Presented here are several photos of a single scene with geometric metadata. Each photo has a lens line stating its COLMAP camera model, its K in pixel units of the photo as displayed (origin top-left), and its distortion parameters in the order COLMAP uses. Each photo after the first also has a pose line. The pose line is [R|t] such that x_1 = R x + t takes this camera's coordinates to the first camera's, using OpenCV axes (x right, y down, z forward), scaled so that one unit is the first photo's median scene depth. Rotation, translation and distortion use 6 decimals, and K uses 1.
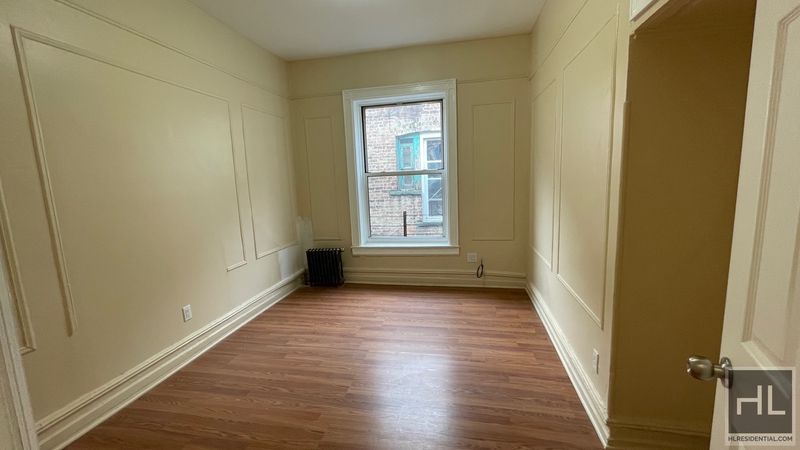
lens RADIAL K [[326.8, 0, 395.1], [0, 326.8, 226.6], [0, 0, 1]] dist [-0.002209, -0.000206]
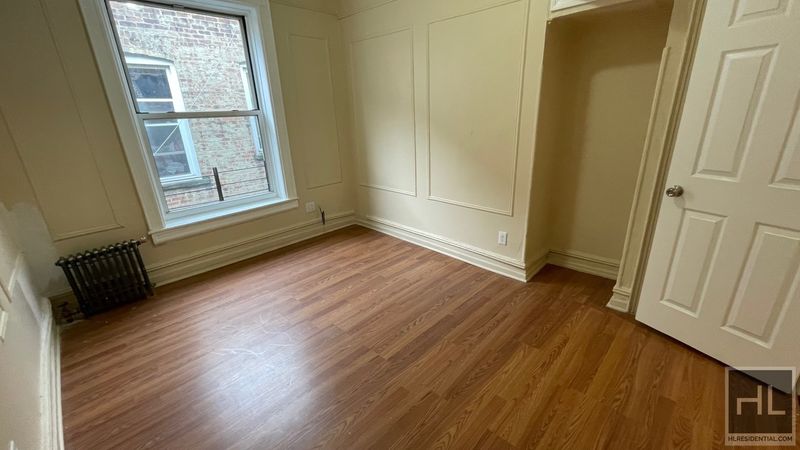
lens RADIAL K [[326.8, 0, 404.8], [0, 326.8, 224.5], [0, 0, 1]] dist [-0.002209, -0.000206]
pose [[0.539361, -0.258303, 0.801480, -0.427016], [0.137551, 0.966033, 0.218770, -0.029021], [-0.830765, -0.007751, 0.556570, 0.253781]]
